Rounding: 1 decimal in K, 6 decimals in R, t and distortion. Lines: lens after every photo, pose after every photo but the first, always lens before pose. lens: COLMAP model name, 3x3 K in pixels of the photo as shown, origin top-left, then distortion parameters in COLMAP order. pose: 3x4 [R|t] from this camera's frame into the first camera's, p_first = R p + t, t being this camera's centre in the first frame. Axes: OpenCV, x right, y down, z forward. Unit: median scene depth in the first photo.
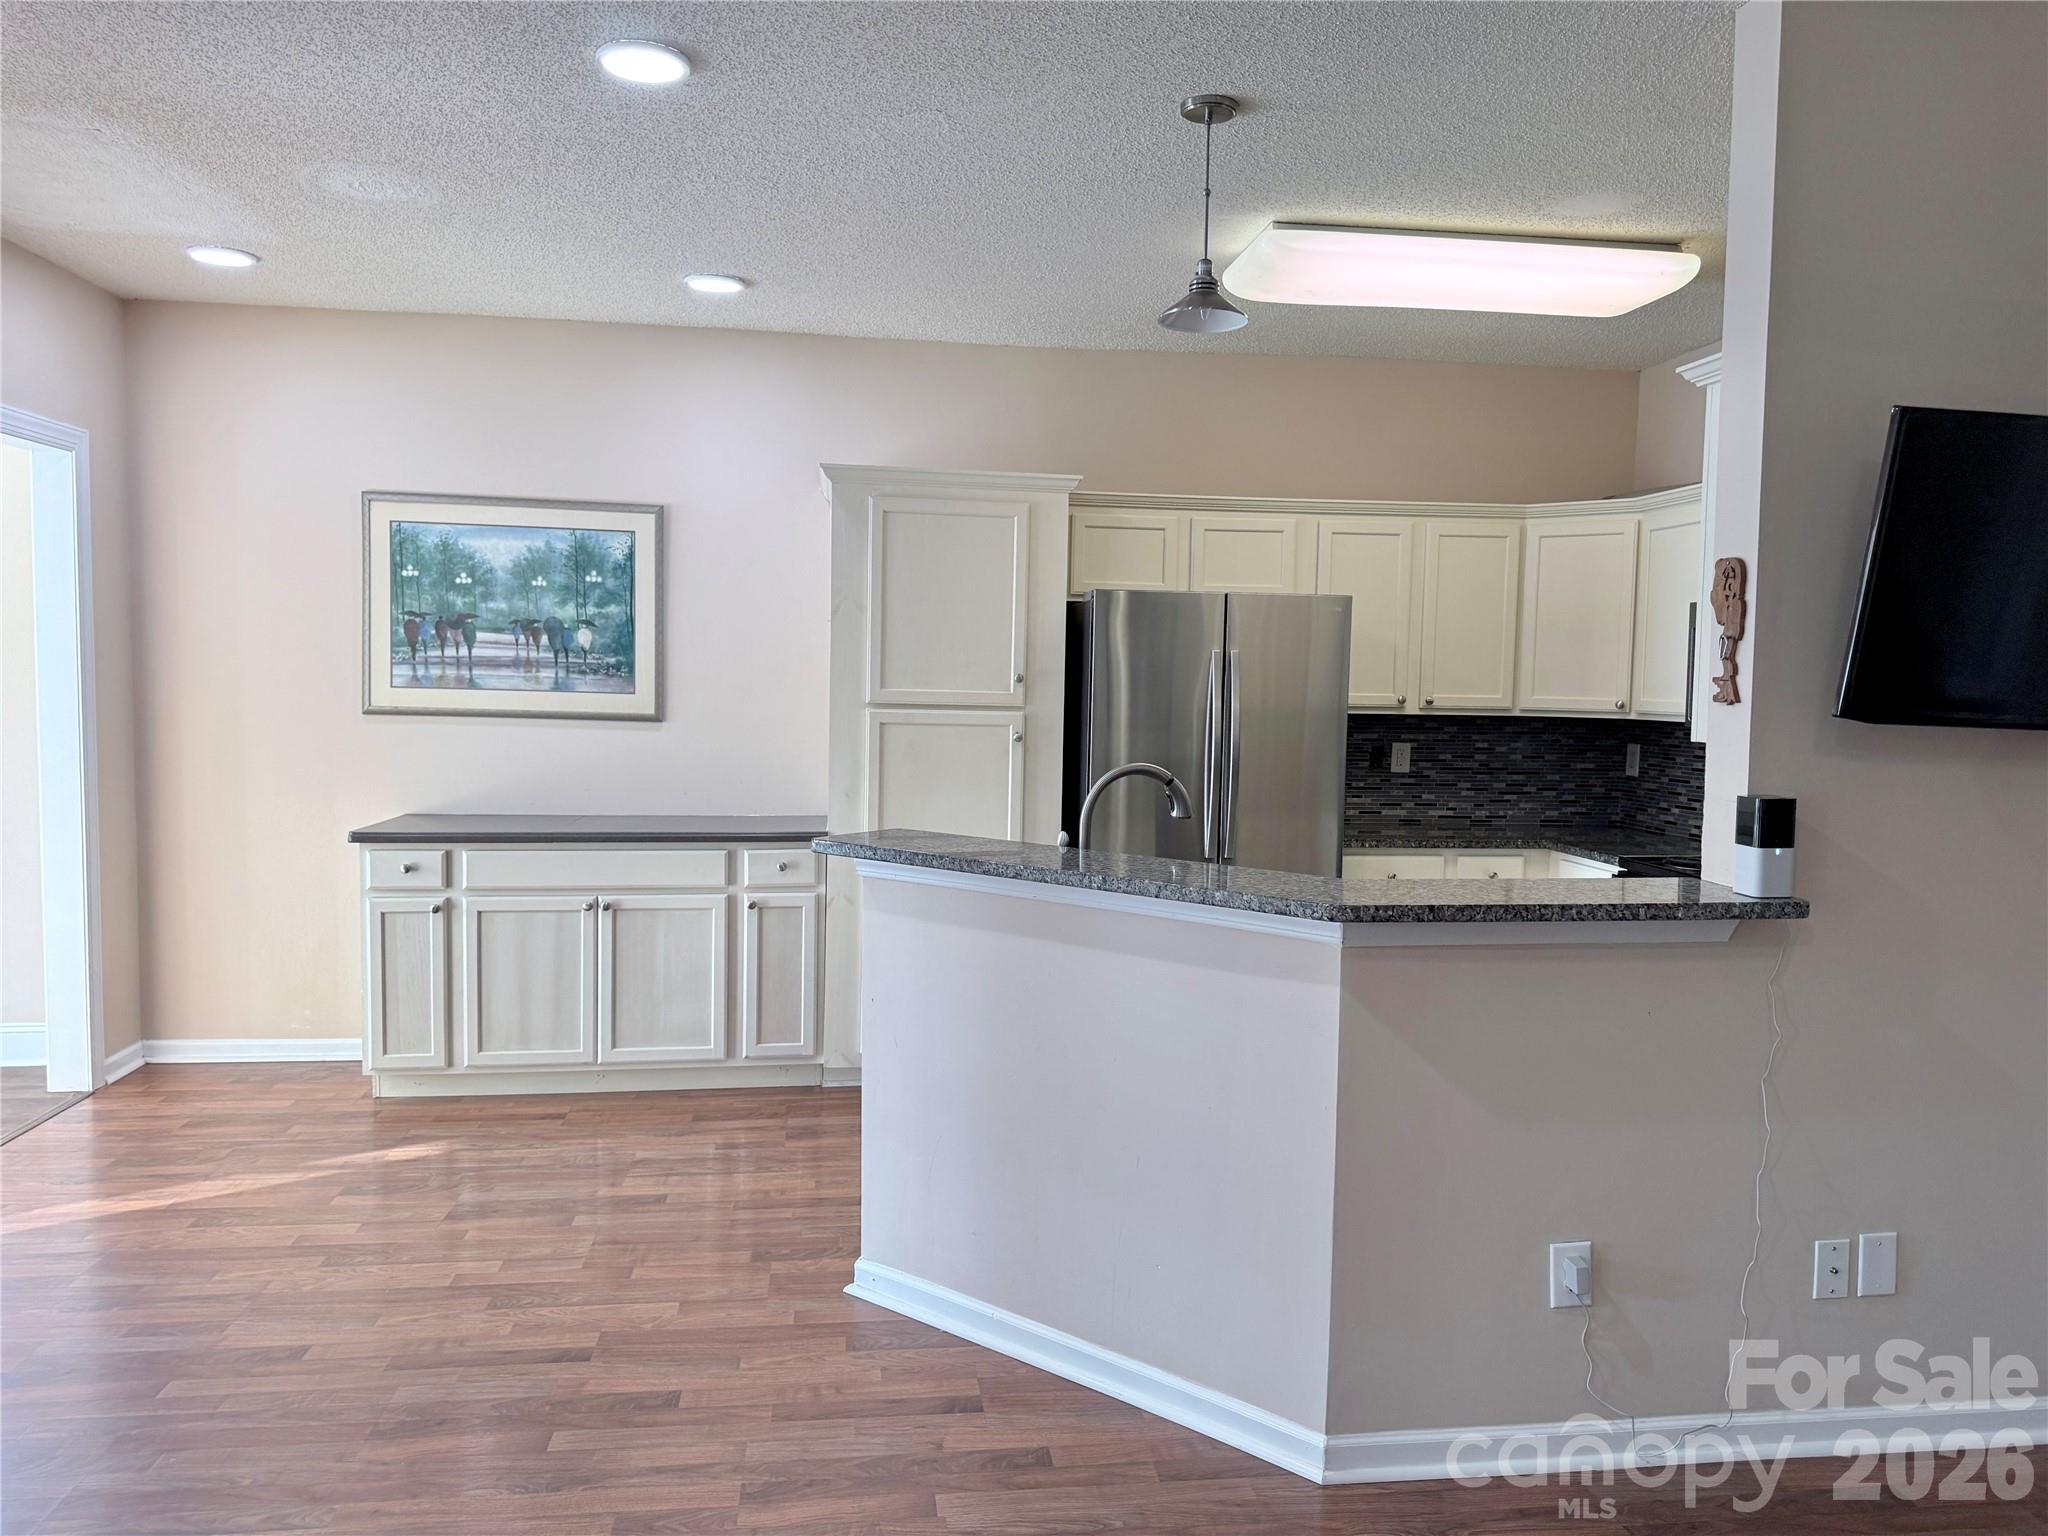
lens RADIAL K [[1445.3, 0, 1026.3], [0, 1445.3, 773.4], [0, 0, 1]] dist [0.063337, -0.076824]
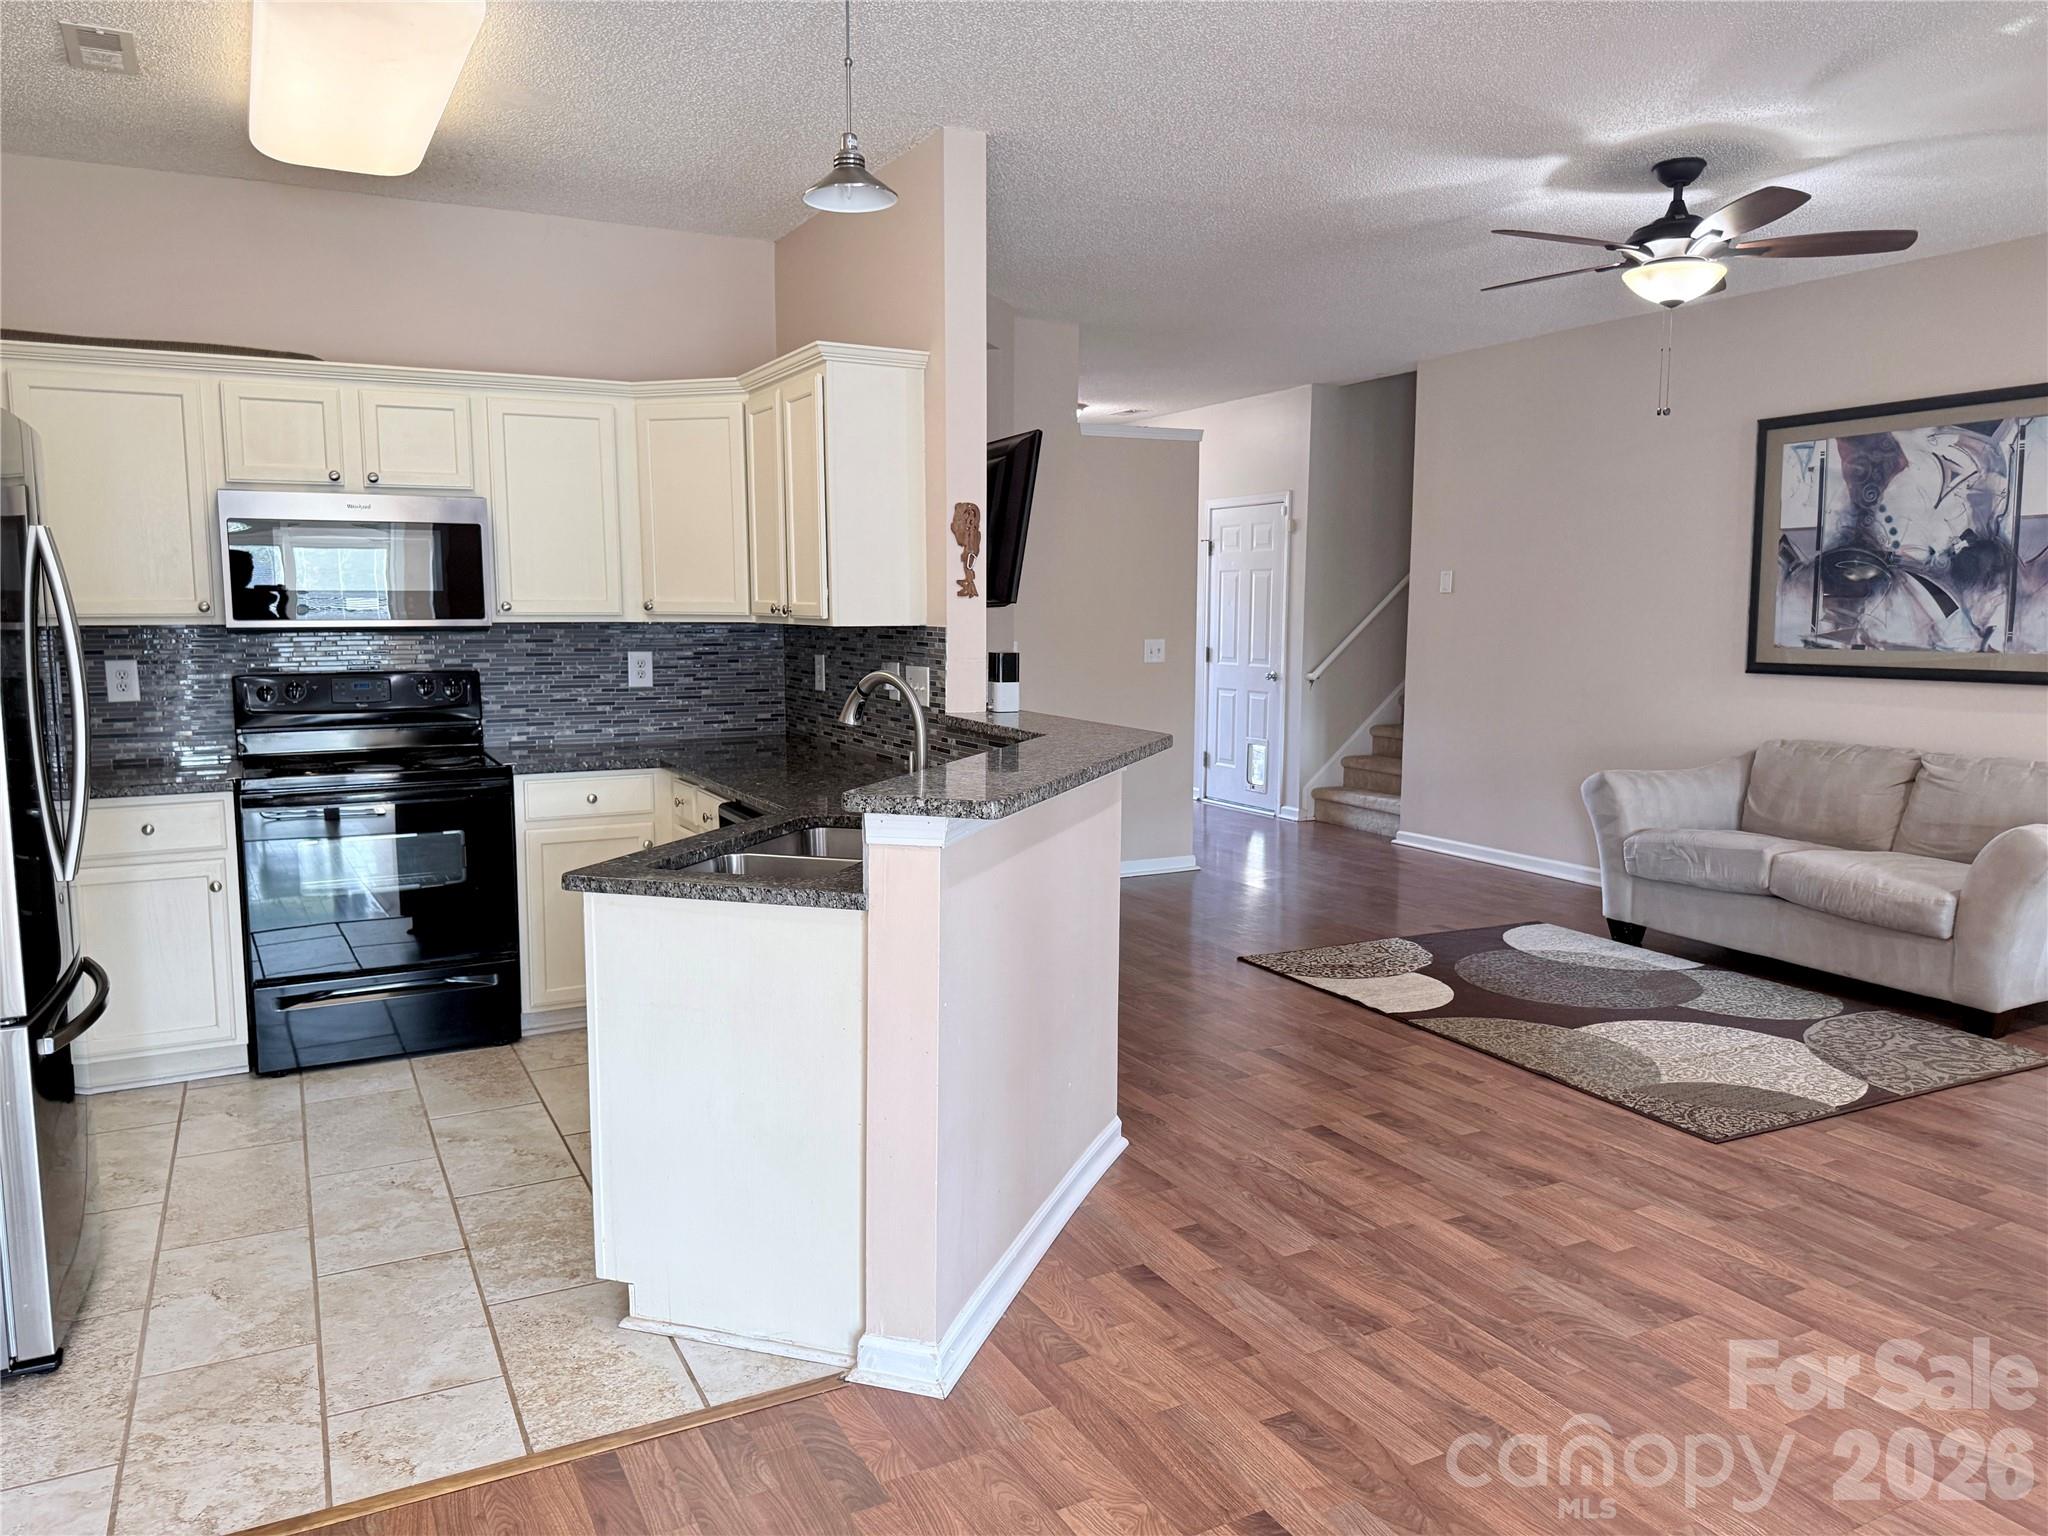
lens RADIAL K [[1445.3, 0, 1034.7], [0, 1445.3, 767.6], [0, 0, 1]] dist [0.063337, -0.076824]
pose [[-0.353040, -0.124542, 0.927282, -0.555147], [0.055894, 0.986523, 0.153779, -0.055929], [-0.933937, 0.106119, -0.341321, 0.816274]]
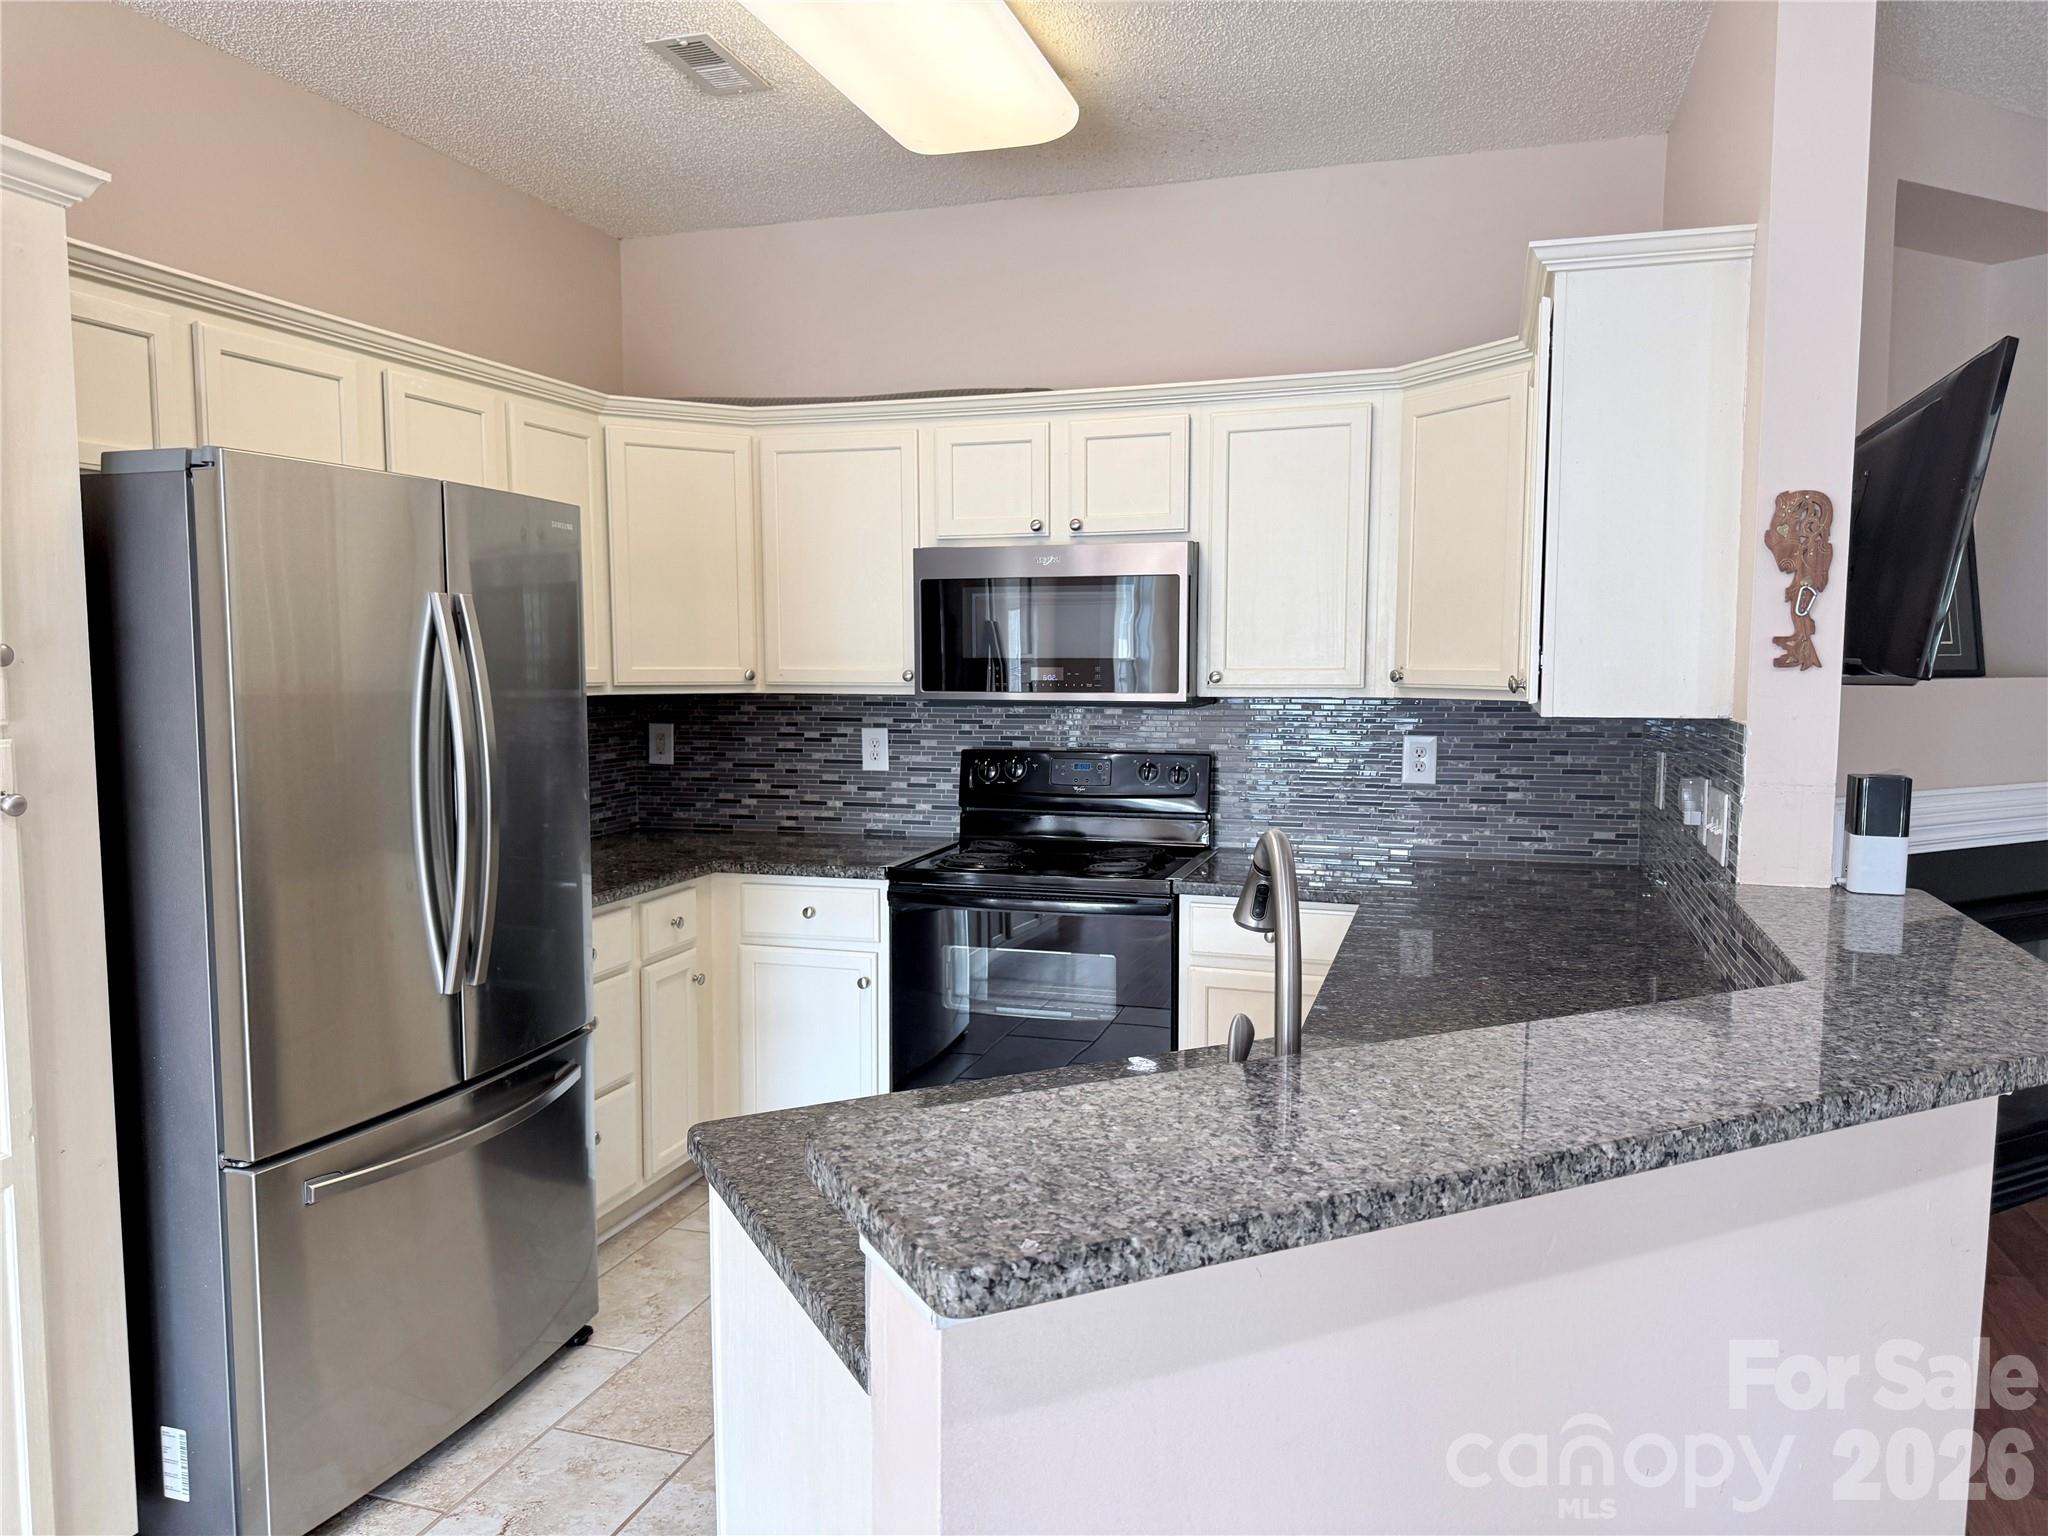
lens RADIAL K [[1445.3, 0, 1021.7], [0, 1445.3, 768.5], [0, 0, 1]] dist [0.063337, -0.076824]
pose [[0.420864, -0.091498, 0.902497, -0.251130], [0.068675, 0.995259, 0.068877, -0.043229], [-0.904520, 0.032991, 0.425152, 0.576284]]
